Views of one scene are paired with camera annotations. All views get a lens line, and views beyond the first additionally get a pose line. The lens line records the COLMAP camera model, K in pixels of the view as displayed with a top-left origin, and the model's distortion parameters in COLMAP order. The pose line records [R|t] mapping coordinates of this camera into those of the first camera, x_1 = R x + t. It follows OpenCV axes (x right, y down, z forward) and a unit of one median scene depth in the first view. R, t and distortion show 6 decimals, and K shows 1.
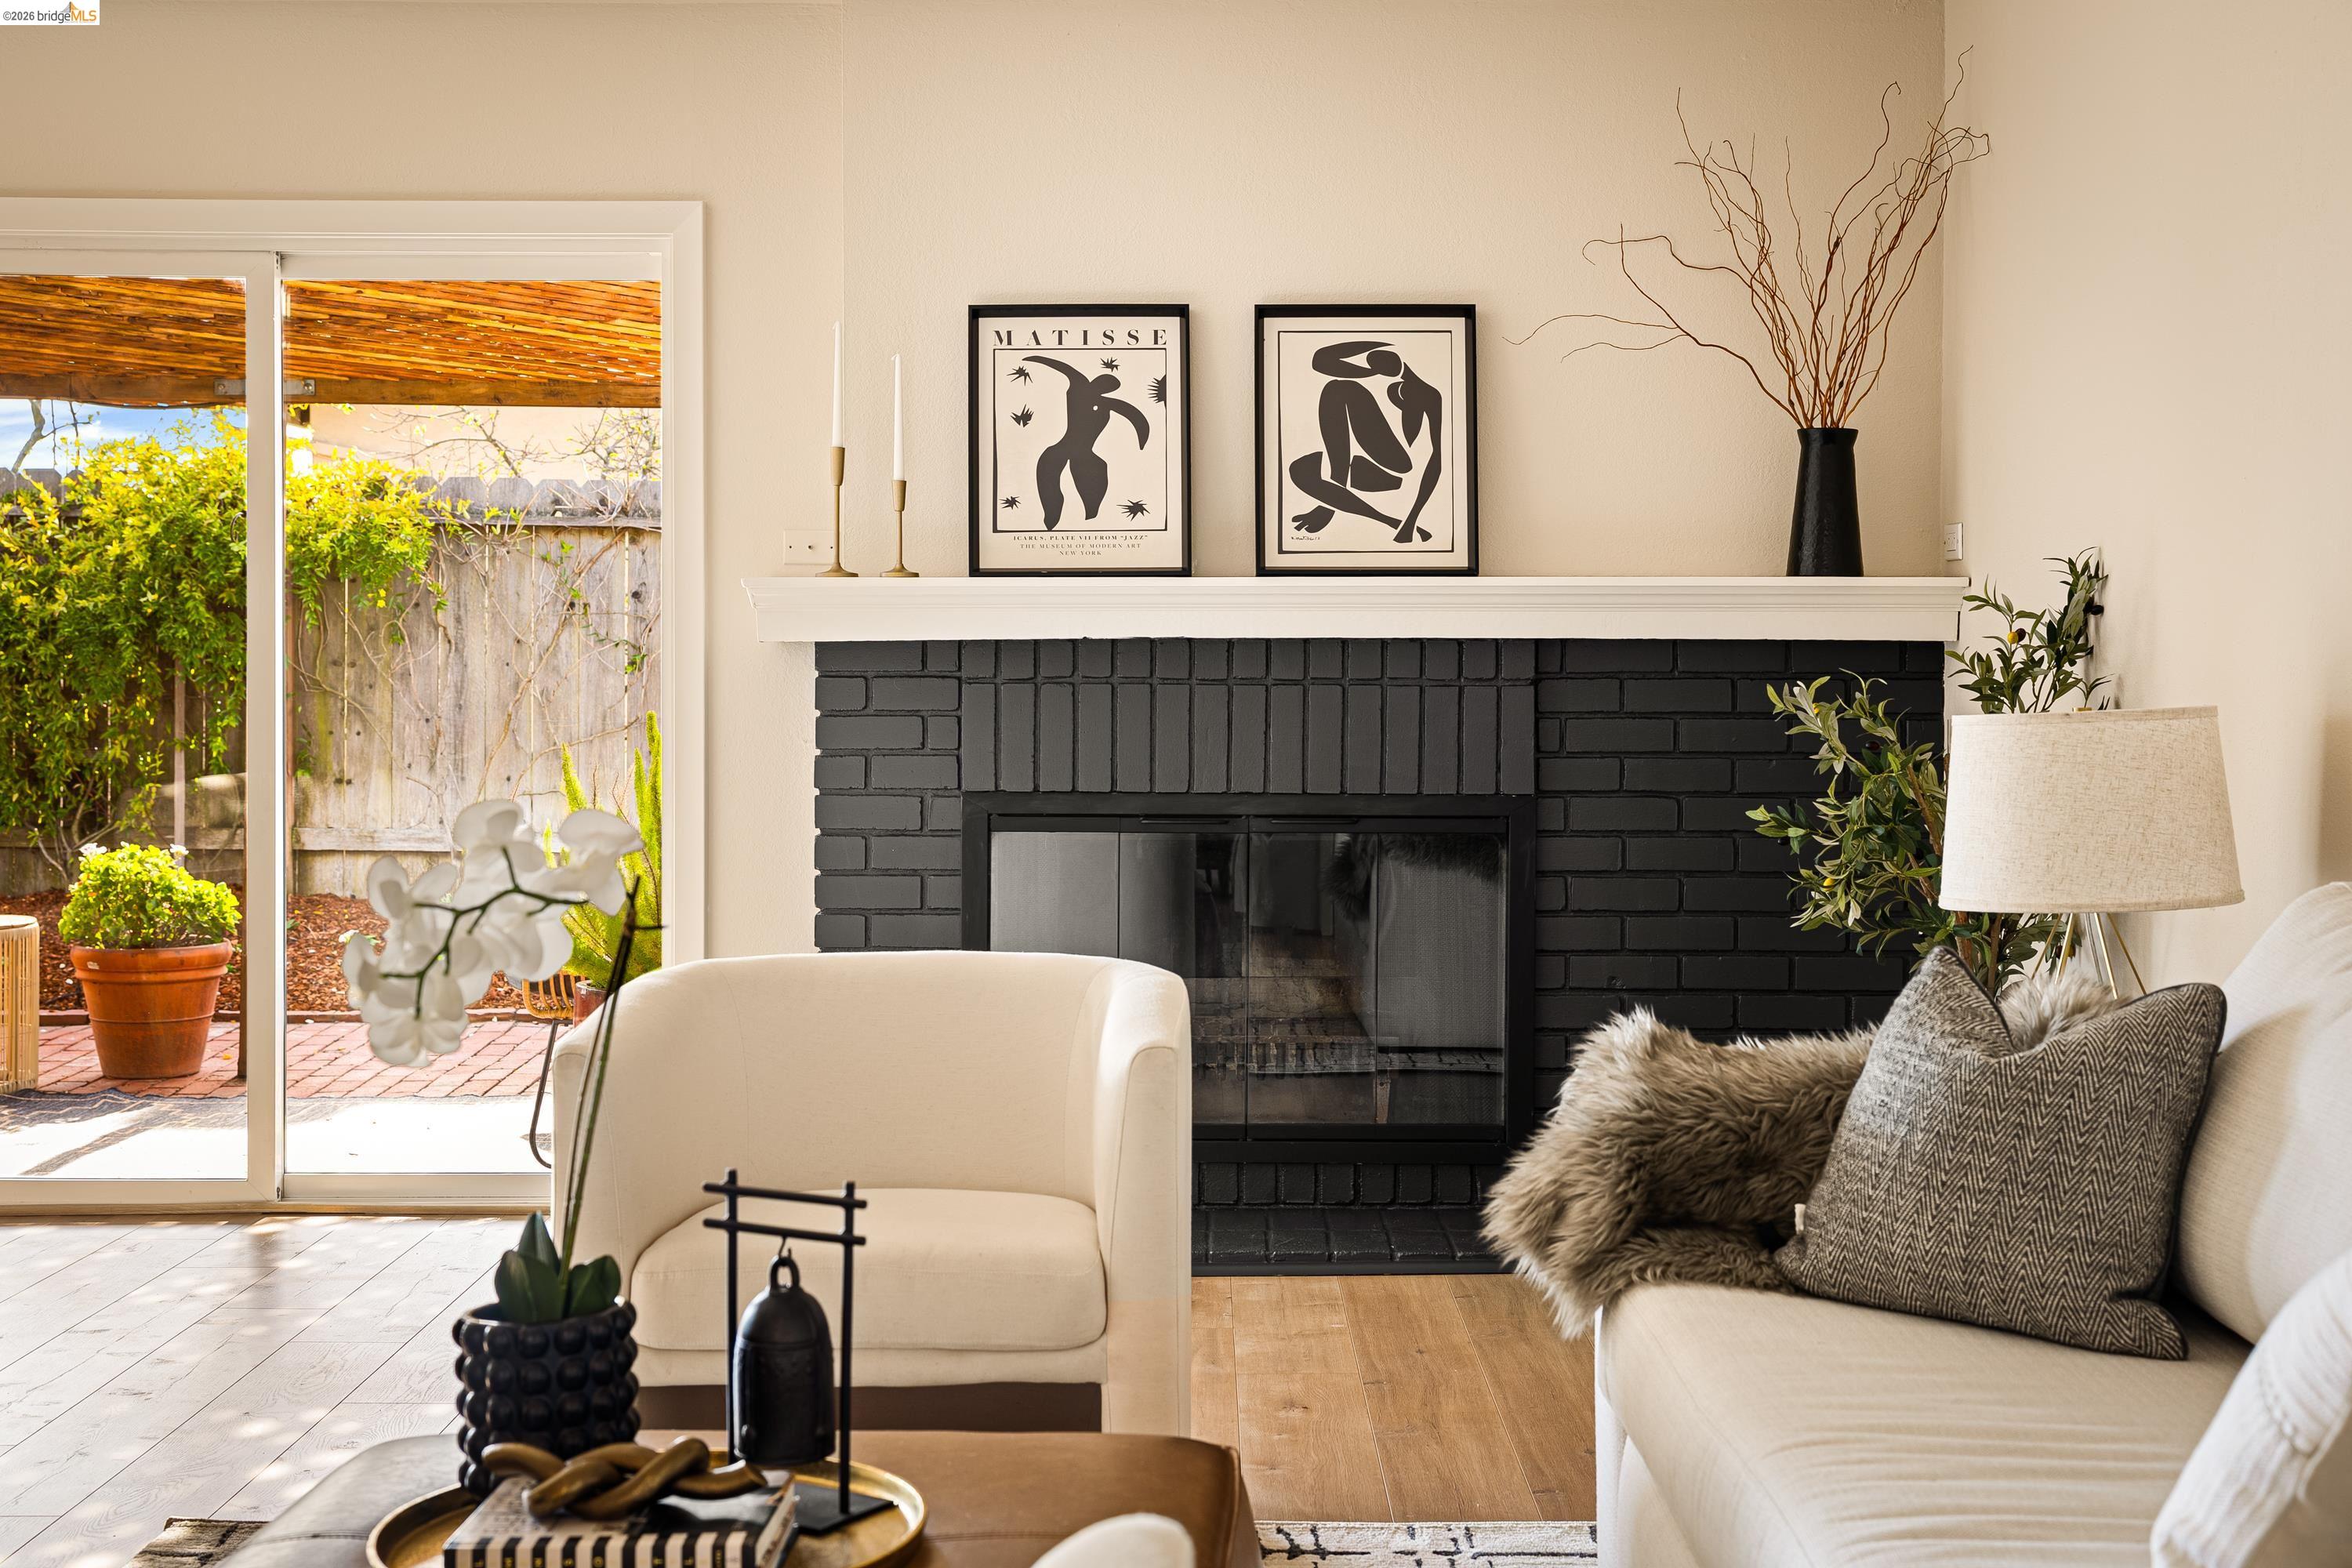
lens RADIAL K [[3052.9, 0, 1178.2], [0, 3052.9, 835.2], [0, 0, 1]] dist [0.078667, 0.004275]
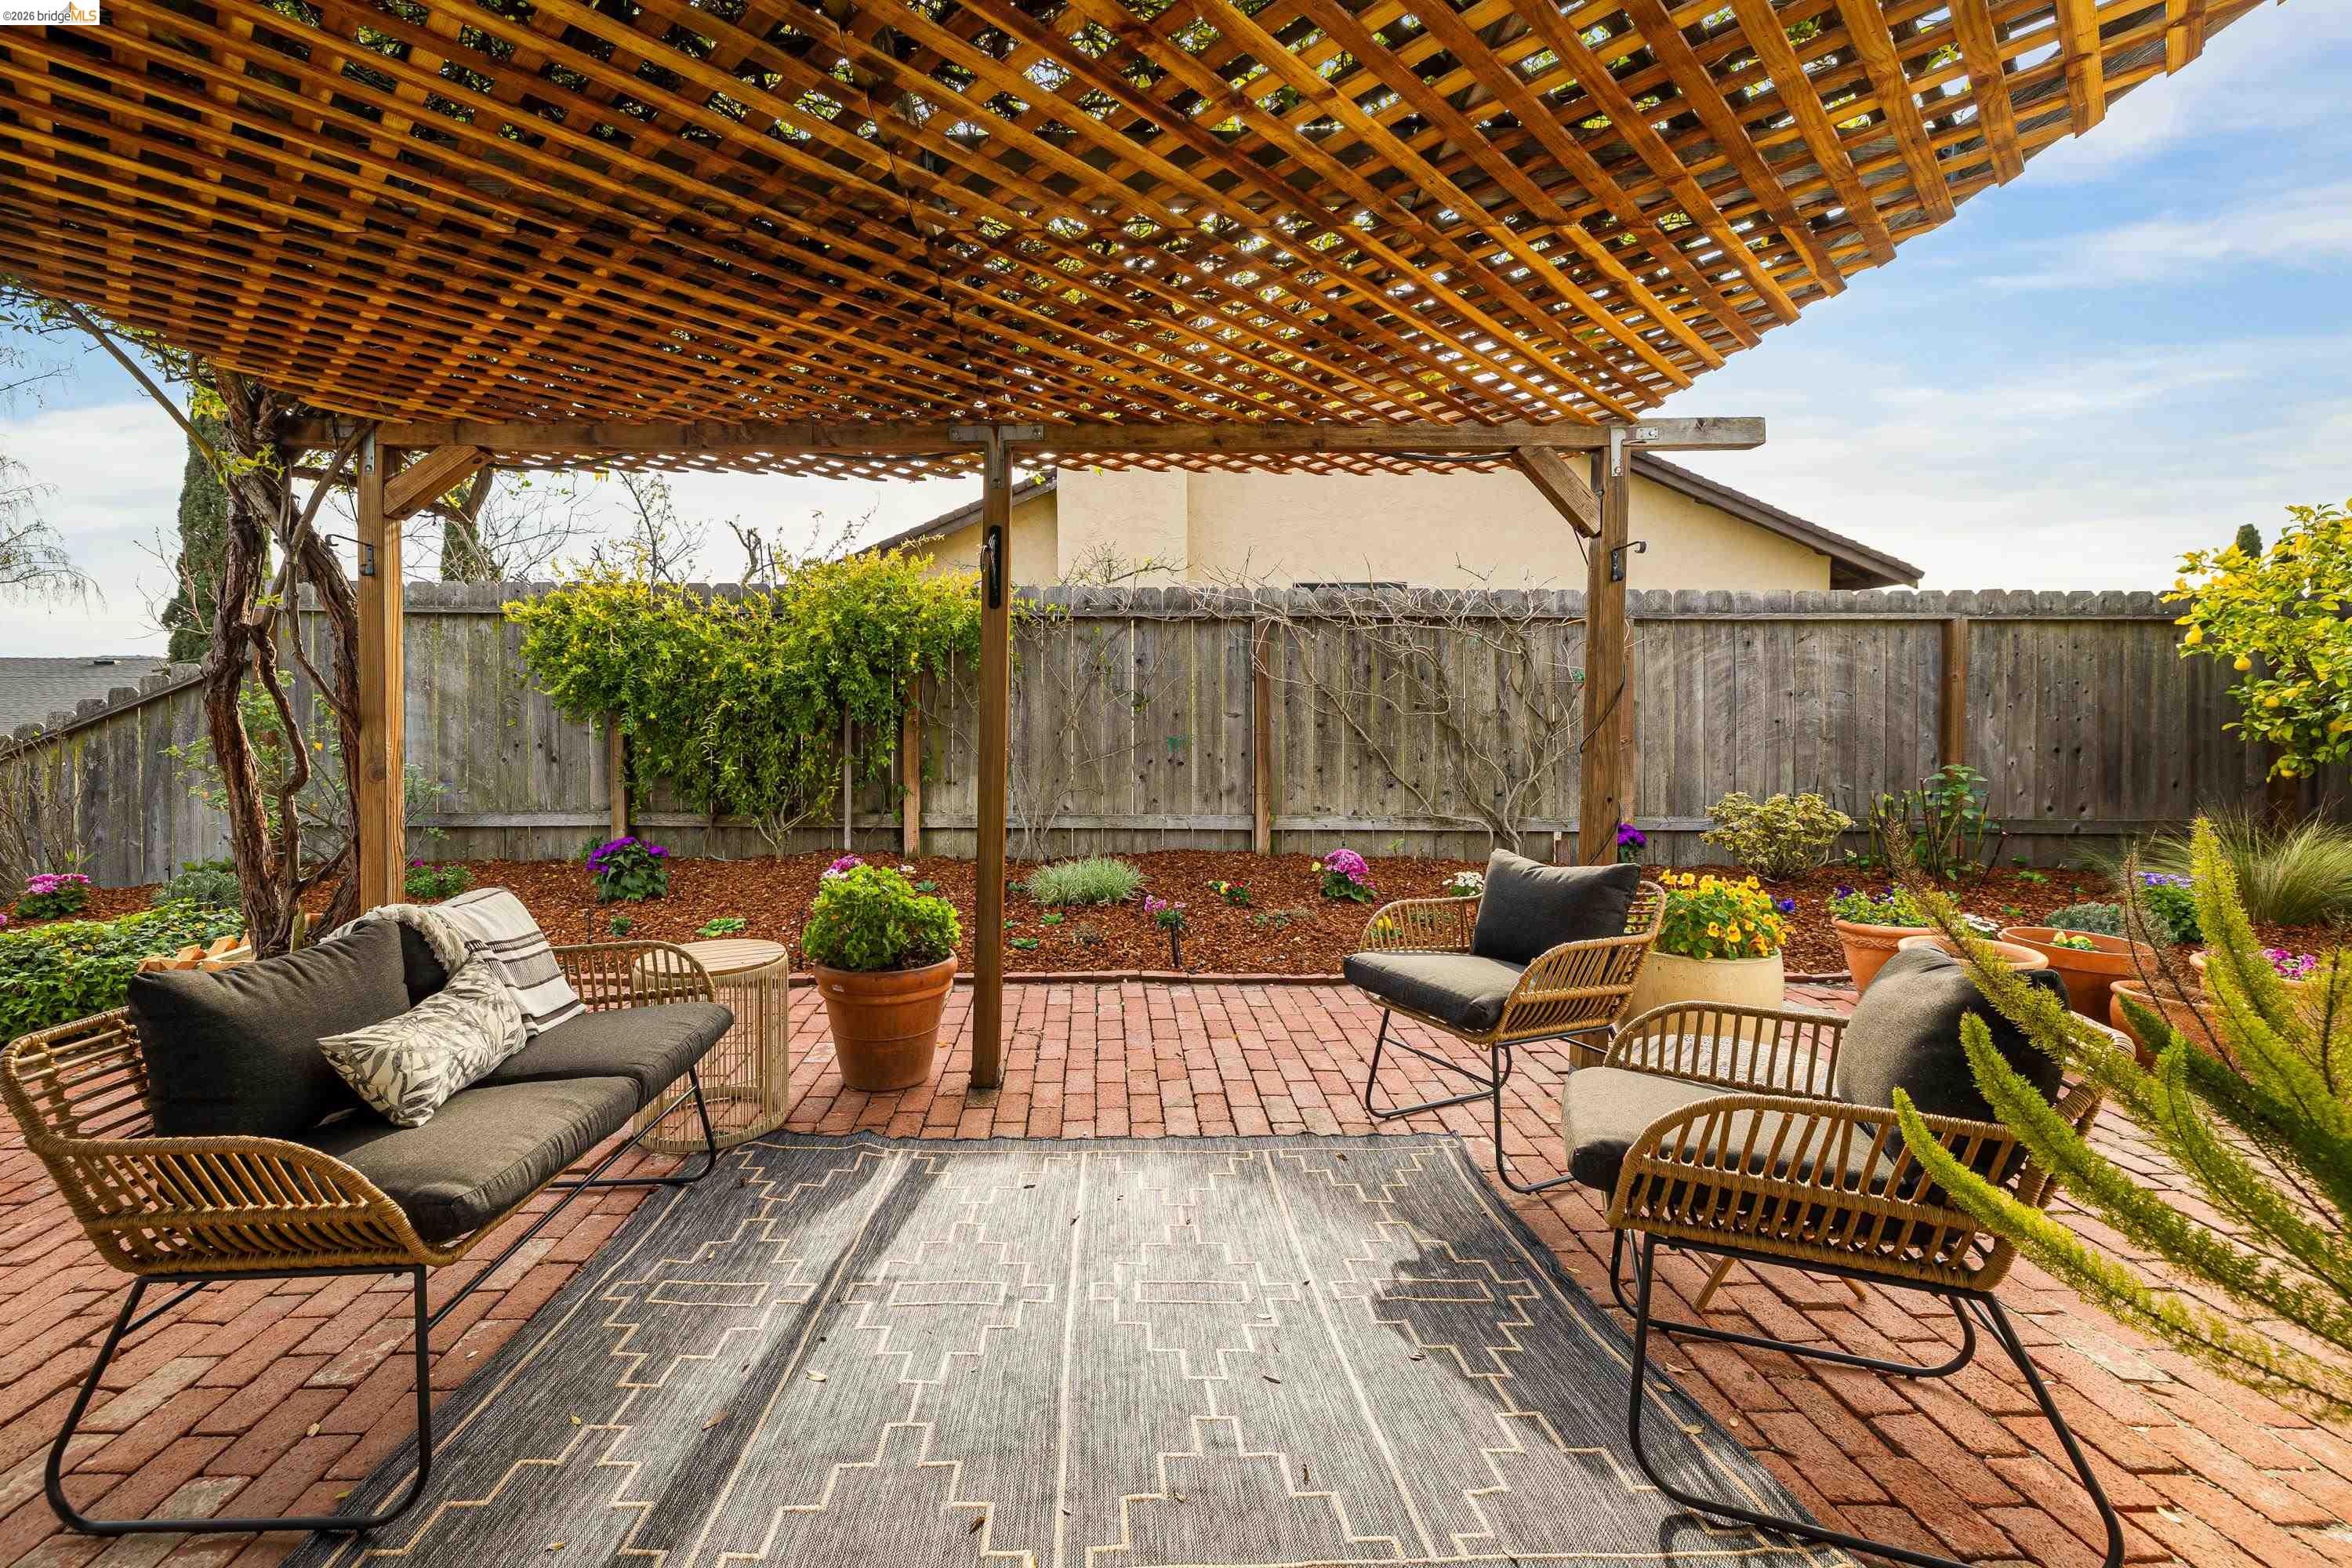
lens RADIAL K [[1026.1, 0, 1108.0], [0, 1026.1, 805.8], [0, 0, 1]] dist [0.000692, 0.000398]
pose [[0.999994, -0.001621, -0.003159, -0.429904], [0.001717, 0.999532, 0.030555, -0.049745], [0.003108, -0.030561, 0.999528, 1.083224]]
